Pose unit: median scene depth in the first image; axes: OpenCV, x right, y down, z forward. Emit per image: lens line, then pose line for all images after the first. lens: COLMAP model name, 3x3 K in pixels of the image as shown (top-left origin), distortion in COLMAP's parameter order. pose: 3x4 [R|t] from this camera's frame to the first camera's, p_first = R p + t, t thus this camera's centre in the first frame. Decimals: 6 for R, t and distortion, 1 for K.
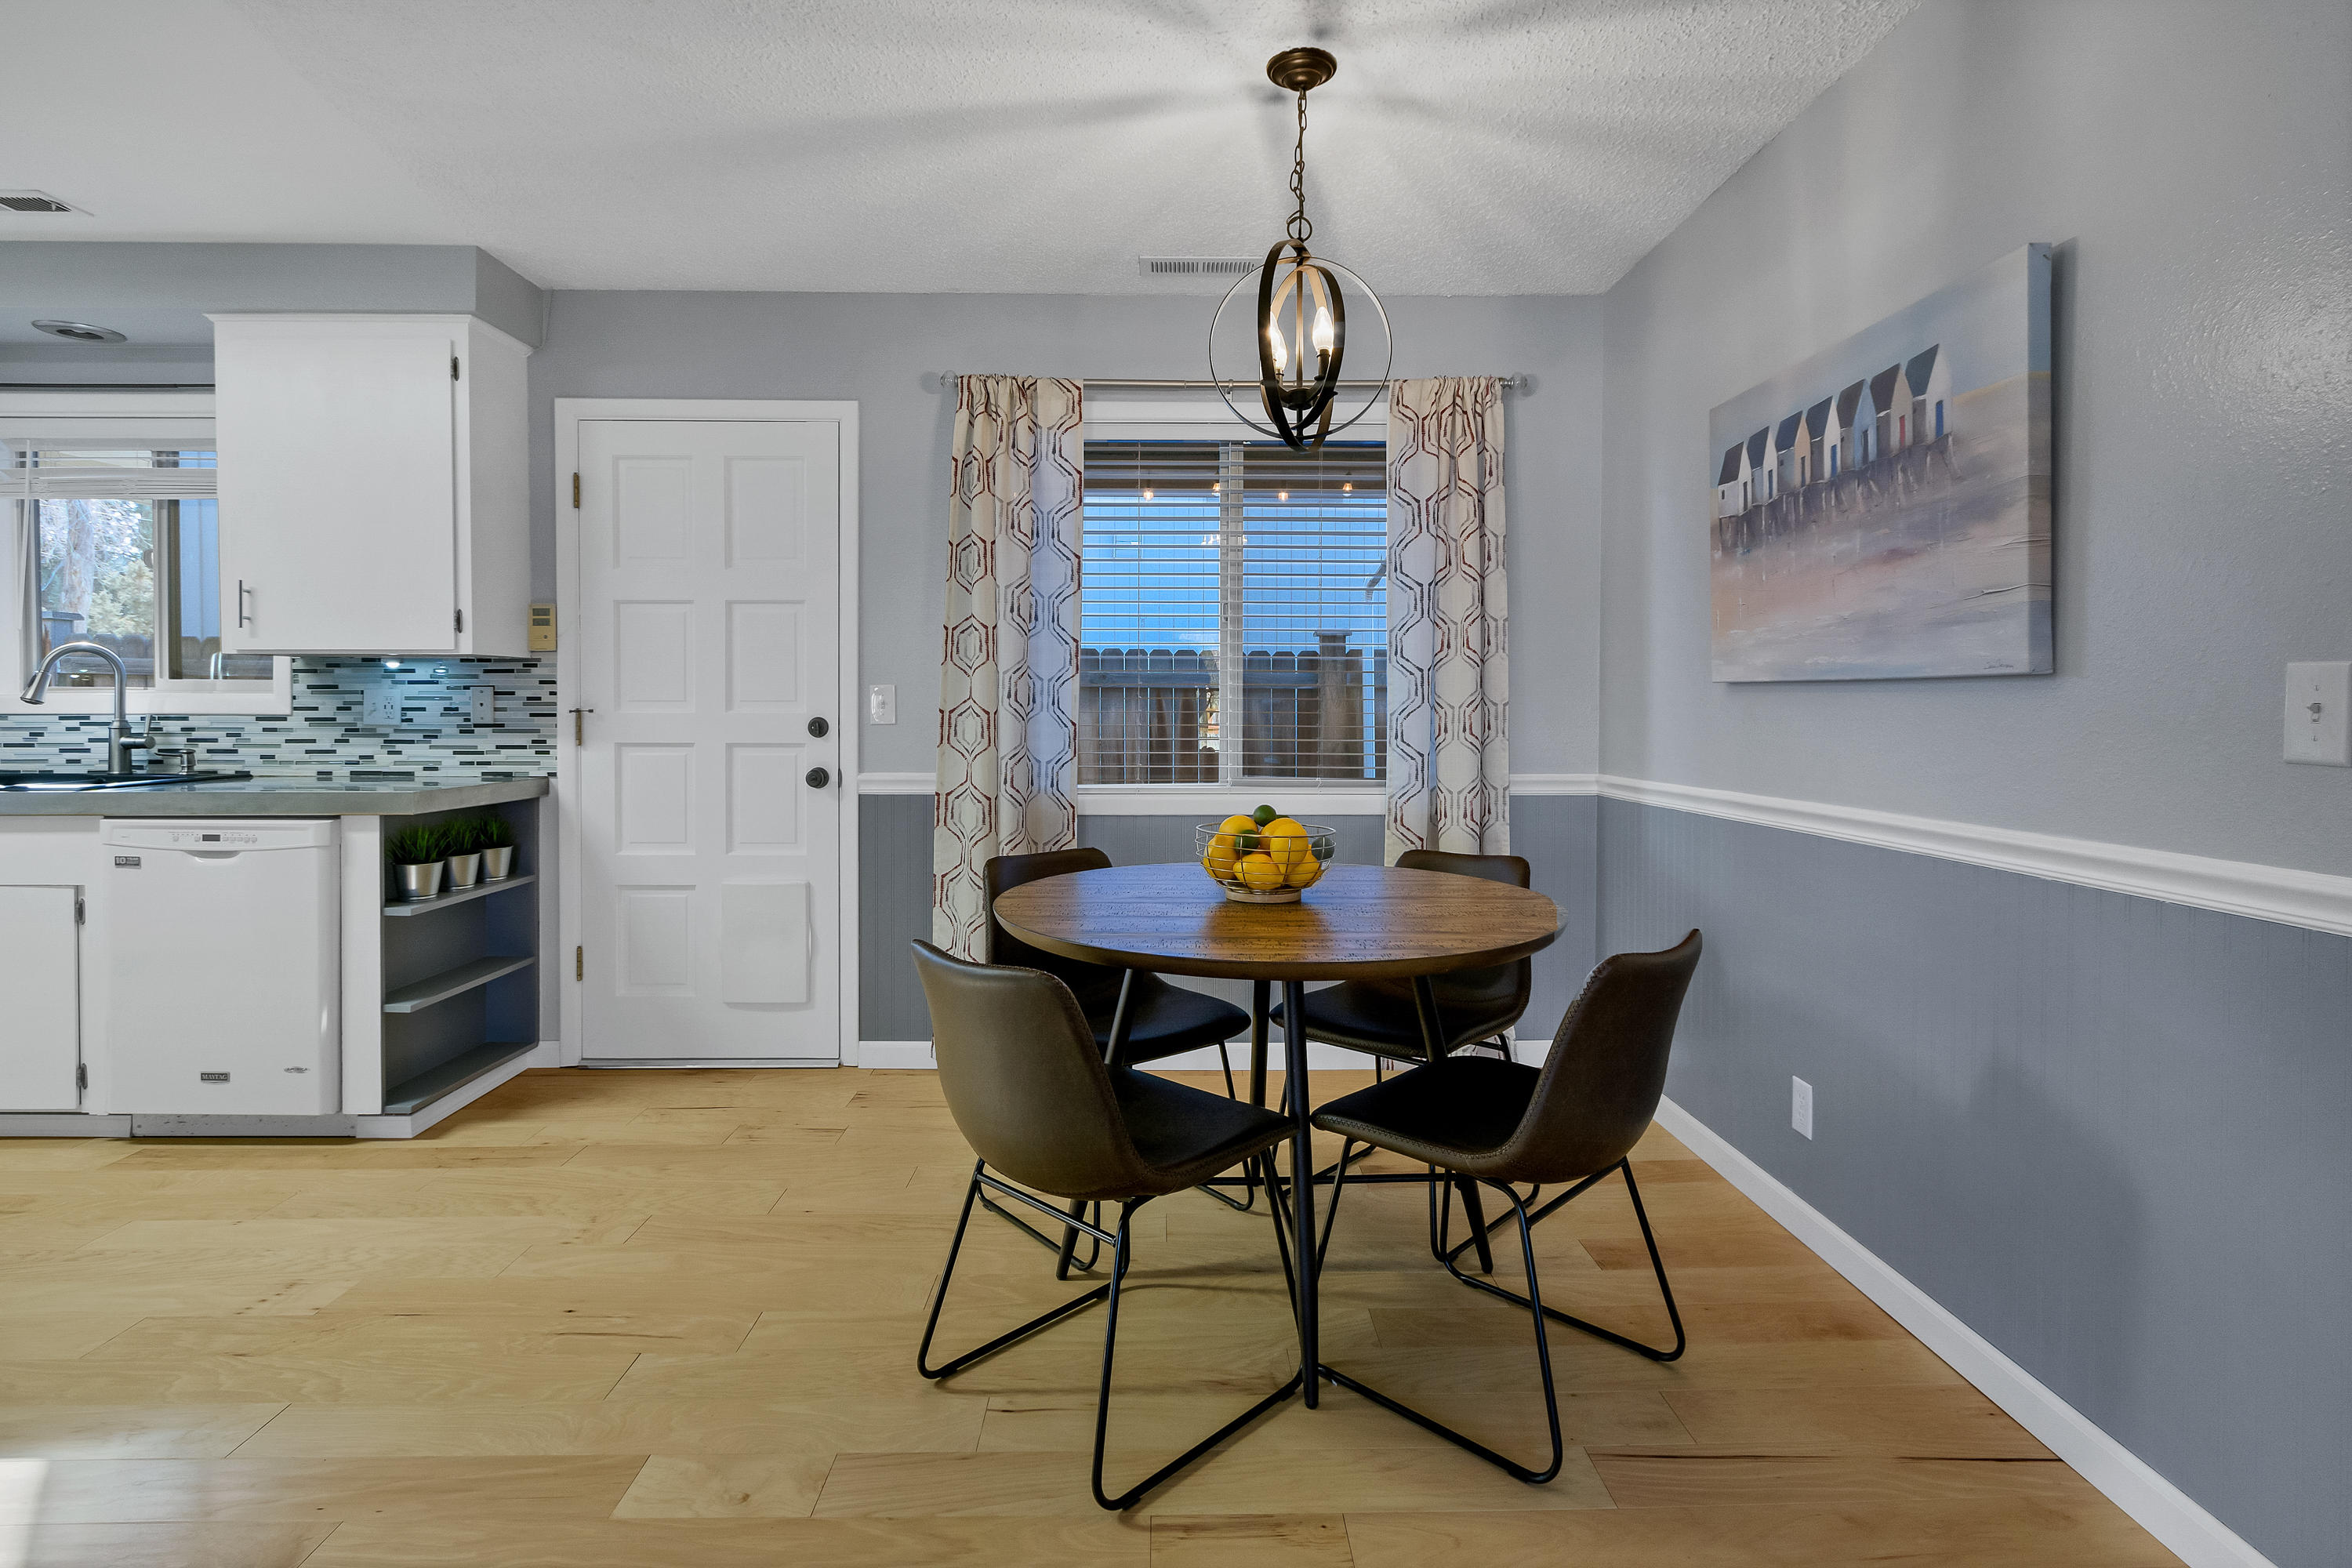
lens RADIAL K [[1113.4, 0, 1182.0], [0, 1113.4, 706.8], [0, 0, 1]] dist [-0.004960, -0.000953]
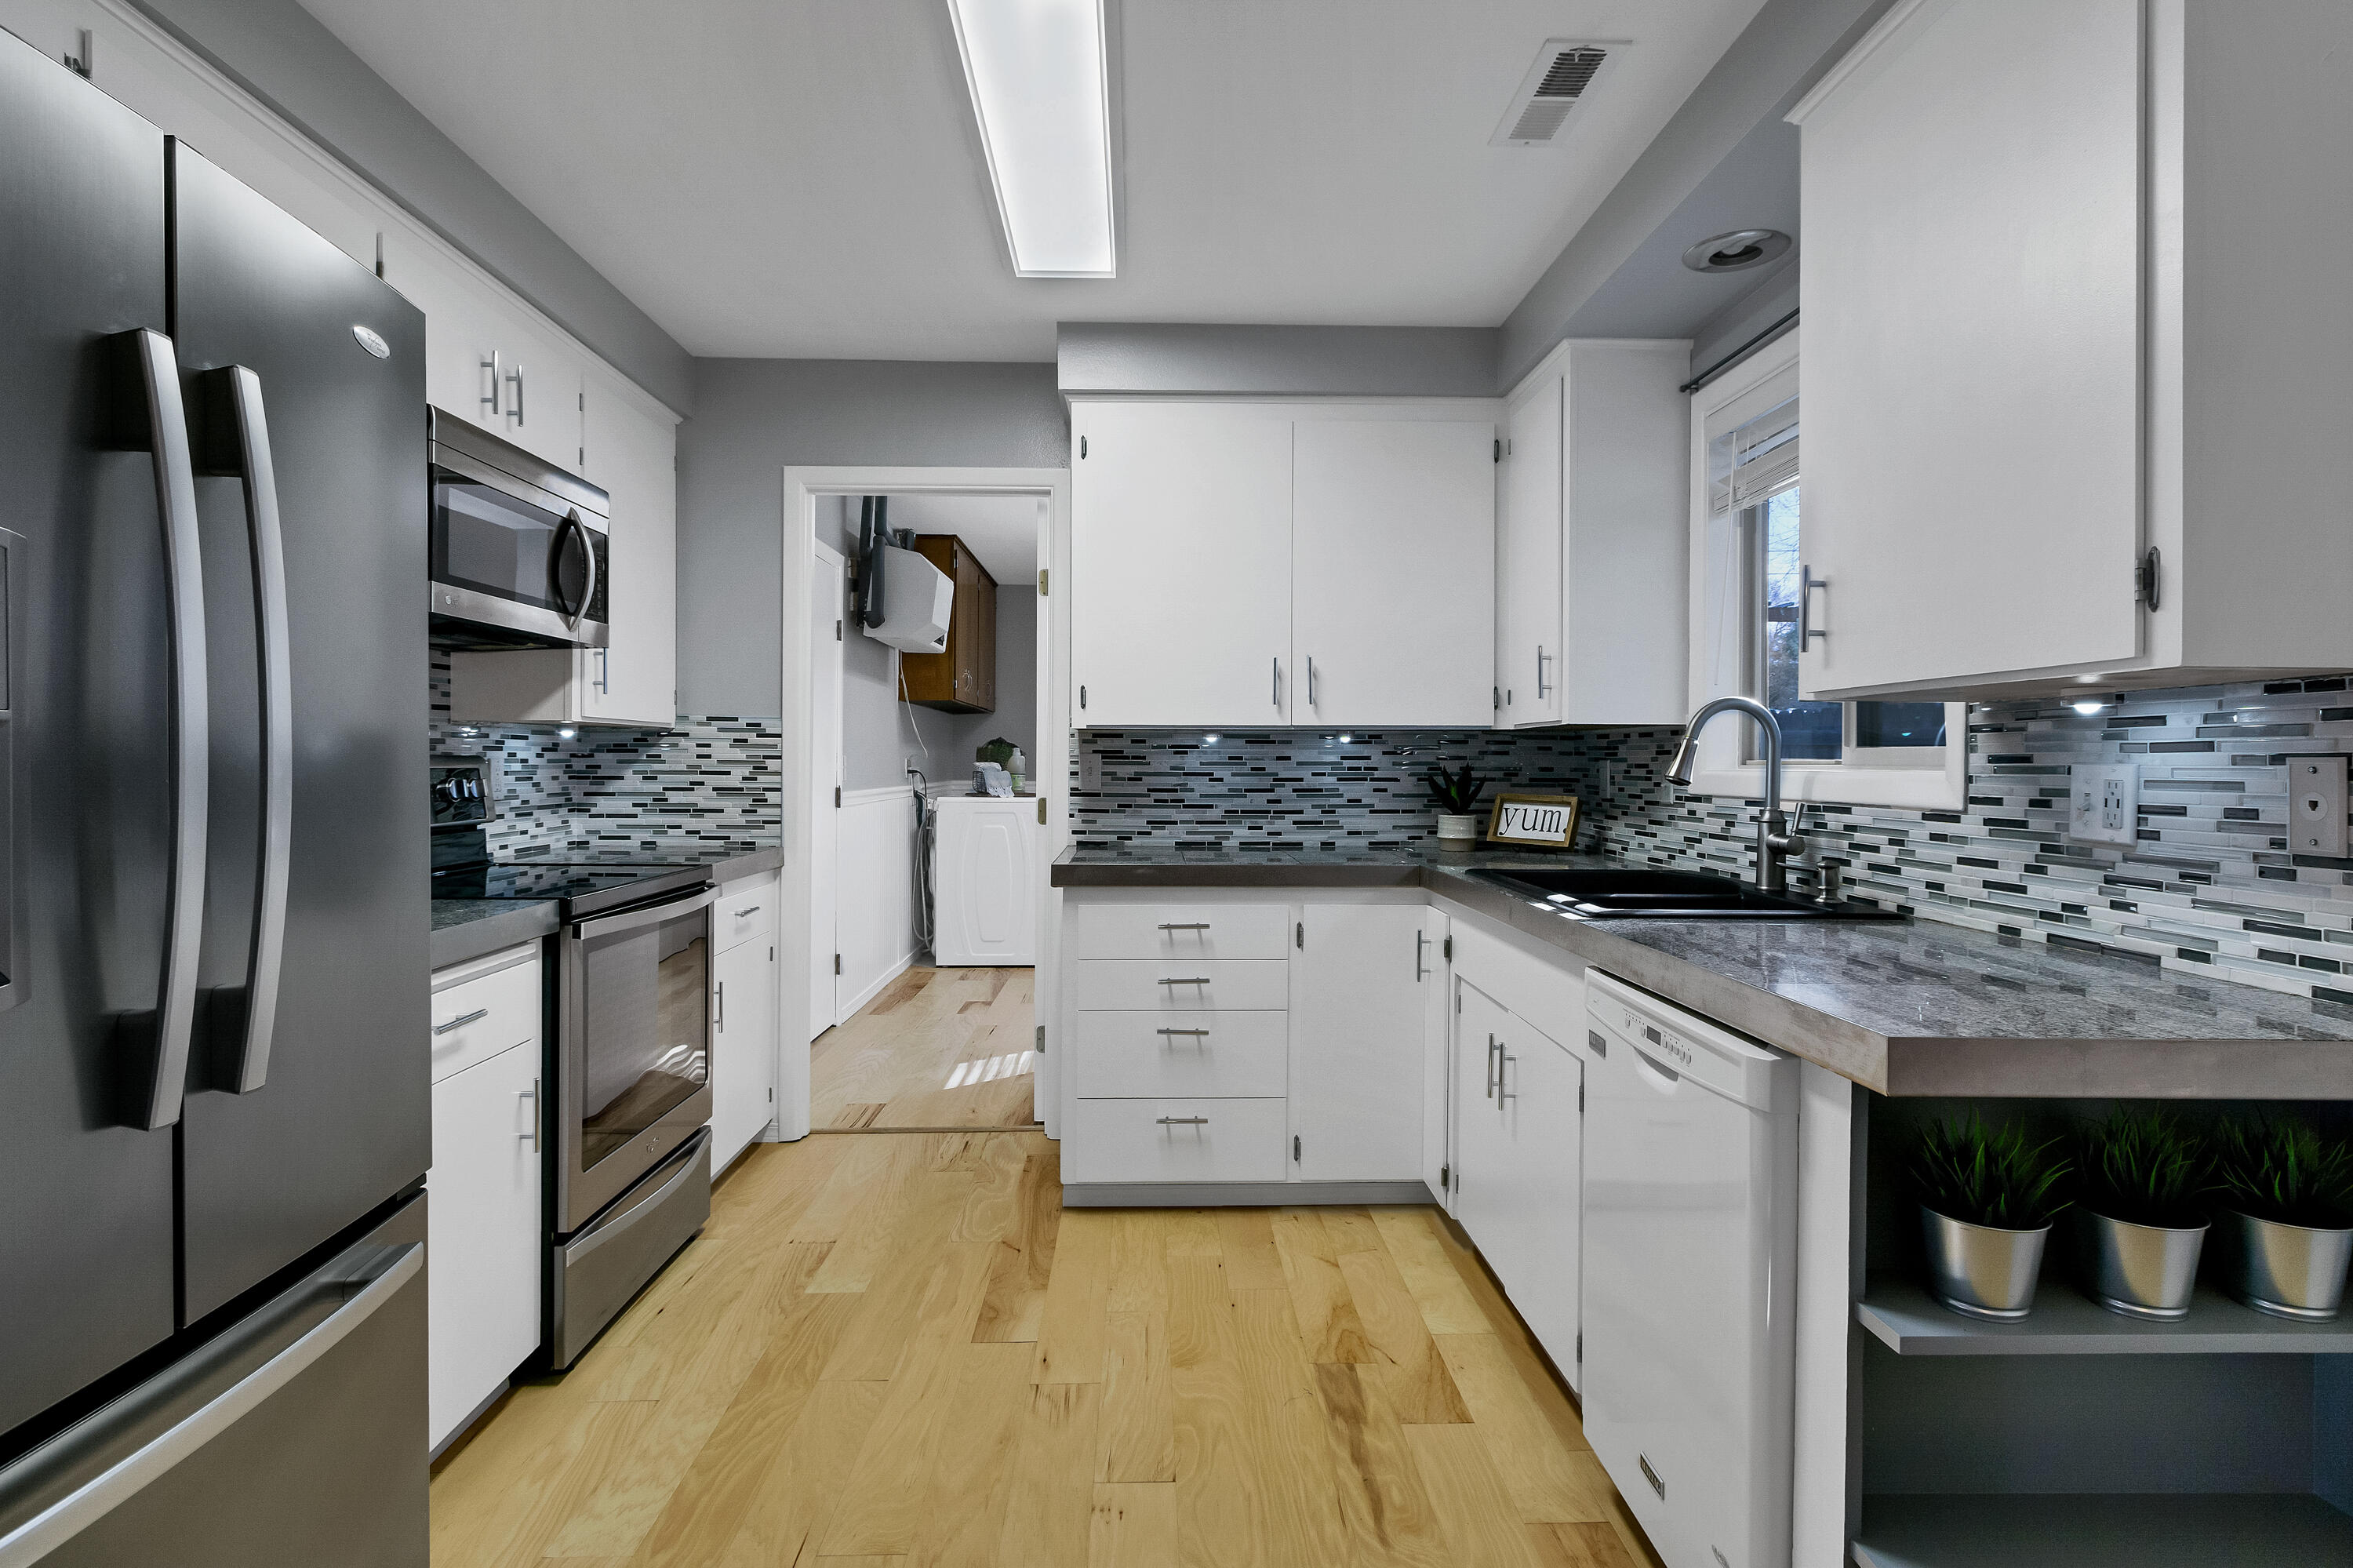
lens RADIAL K [[1185.6, 0, 1175.5], [0, 1185.6, 775.0], [0, 0, 1]] dist [0.000000, -0.002782]
pose [[0.009176, 0.009922, -0.999909, -0.239604], [-0.009096, 0.999910, 0.009838, -0.012442], [0.999917, 0.009005, 0.009265, 0.616285]]
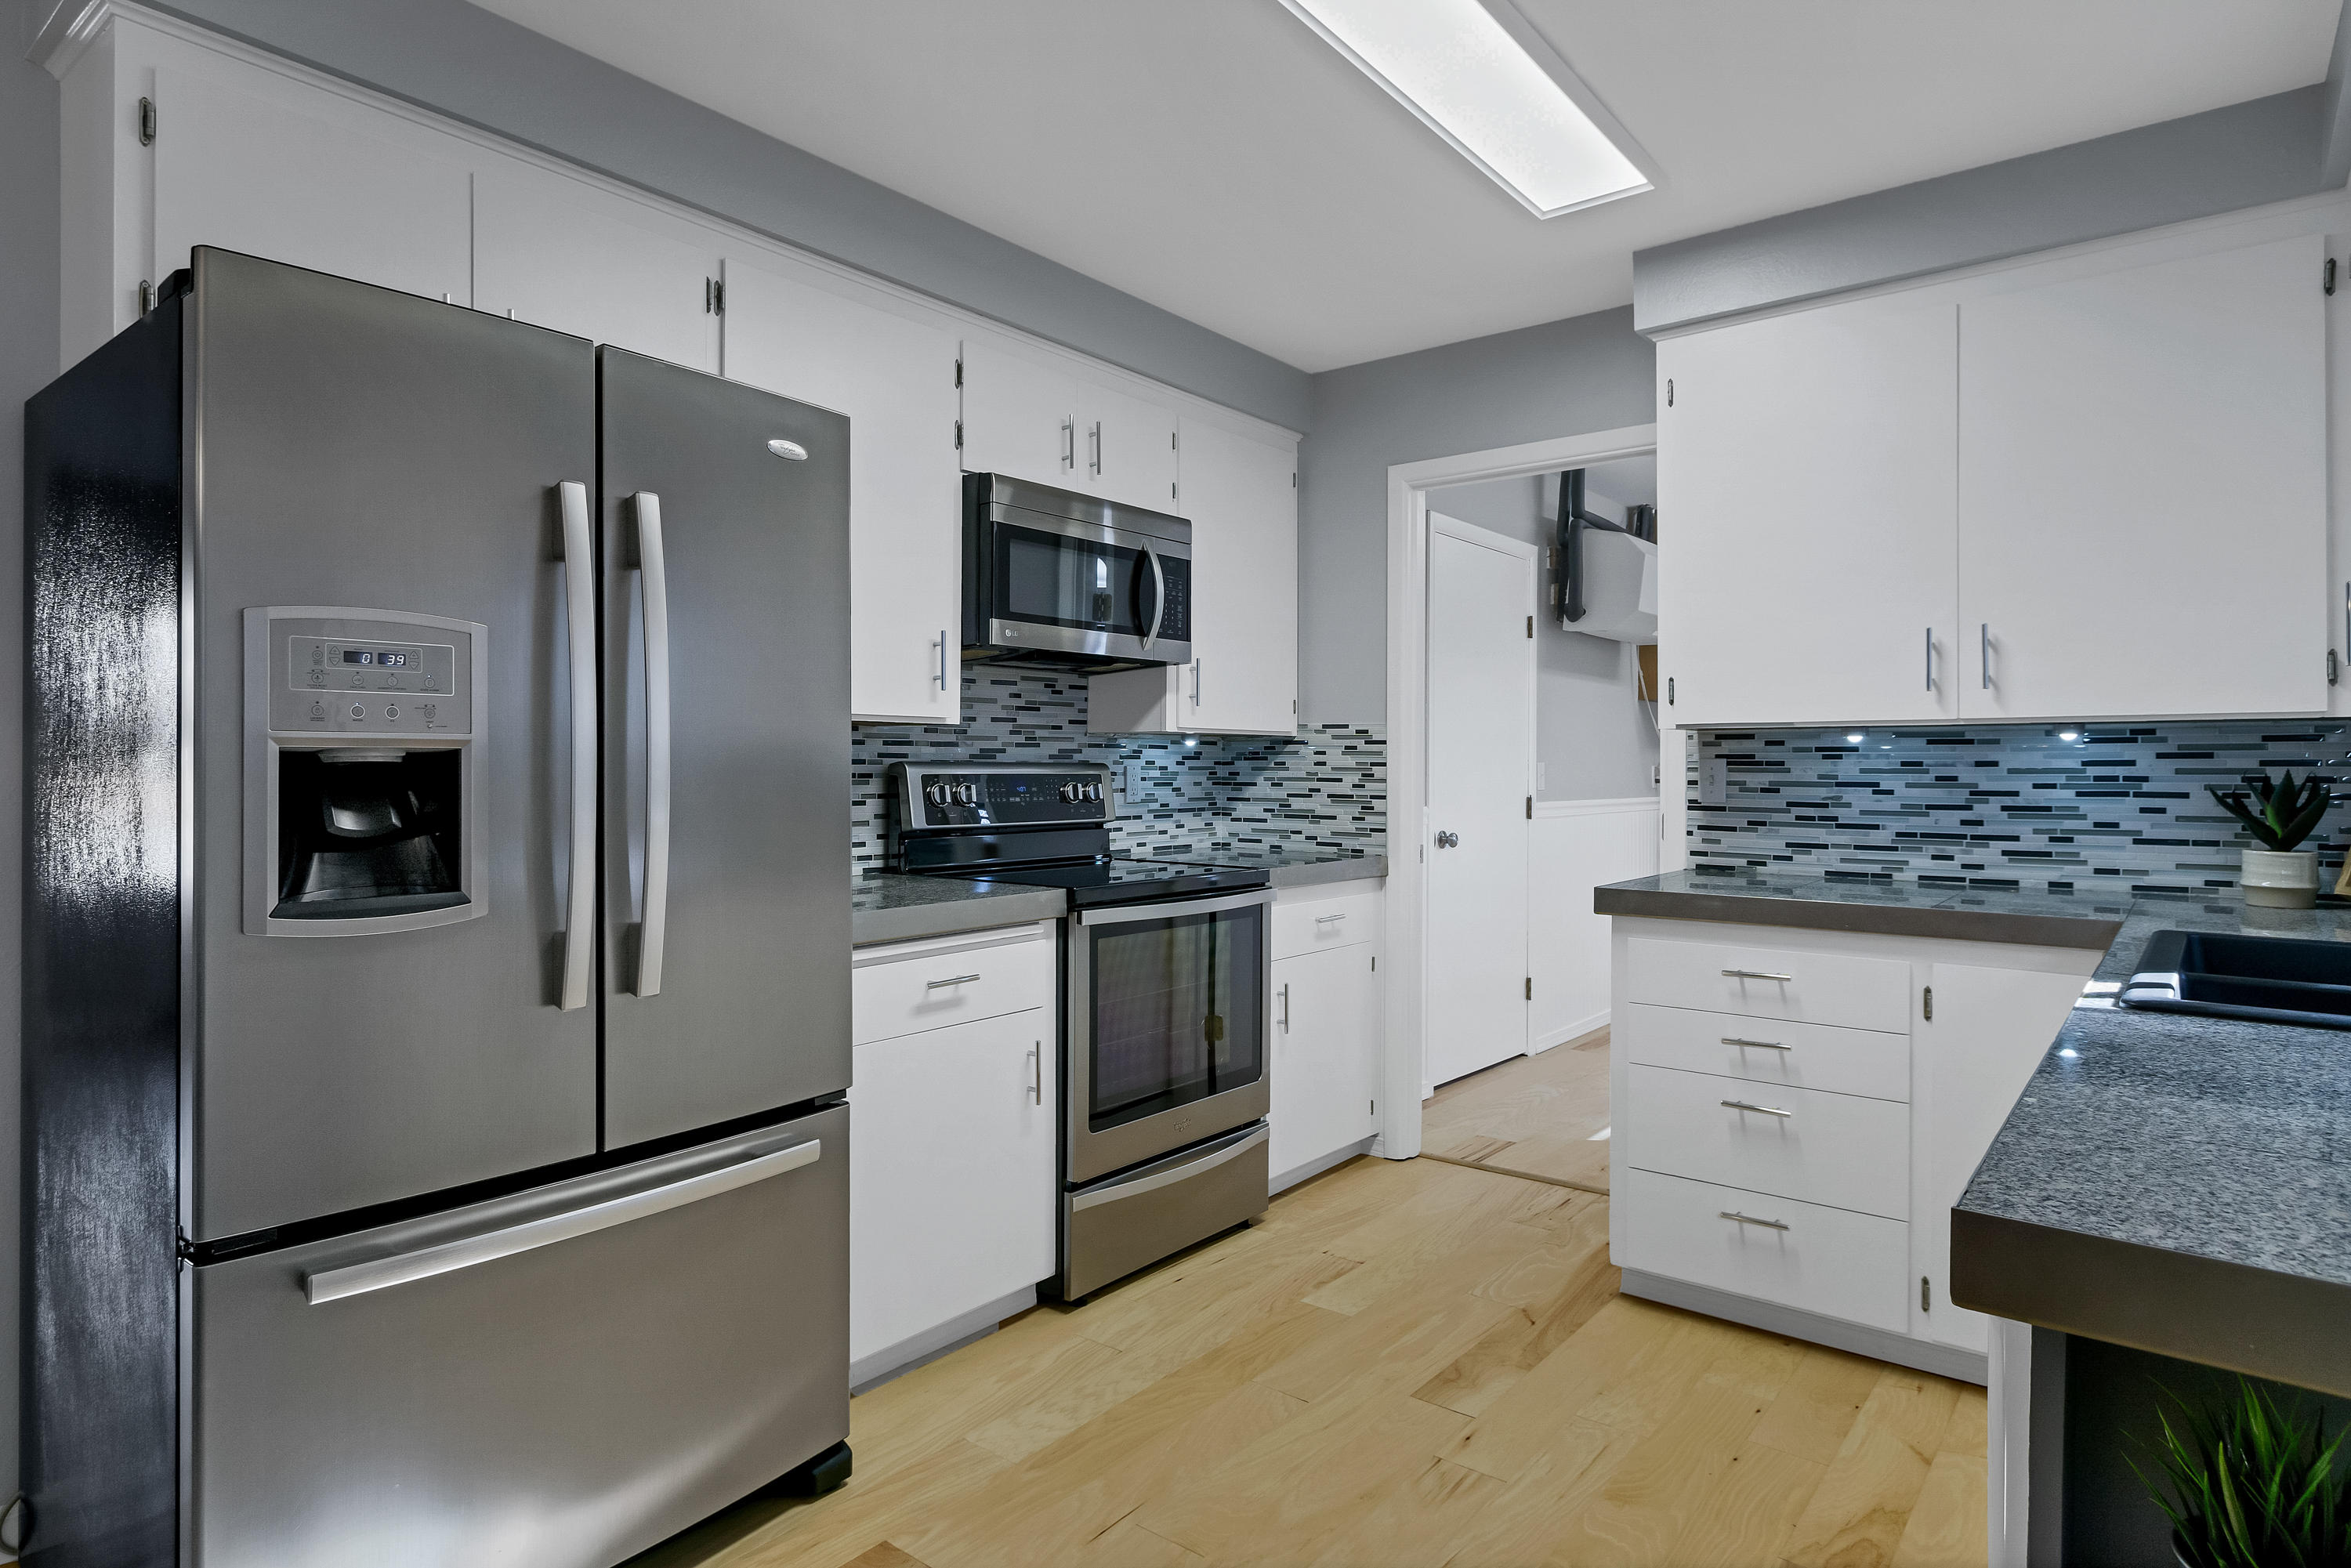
lens RADIAL K [[1297.8, 0, 1168.9], [0, 1297.8, 775.9], [0, 0, 1]] dist [0.003734, -0.003171]
pose [[-0.643194, 0.001772, -0.765701, -0.291927], [-0.008309, 0.999922, 0.009294, -0.013186], [0.765658, 0.012340, -0.643129, 0.795584]]
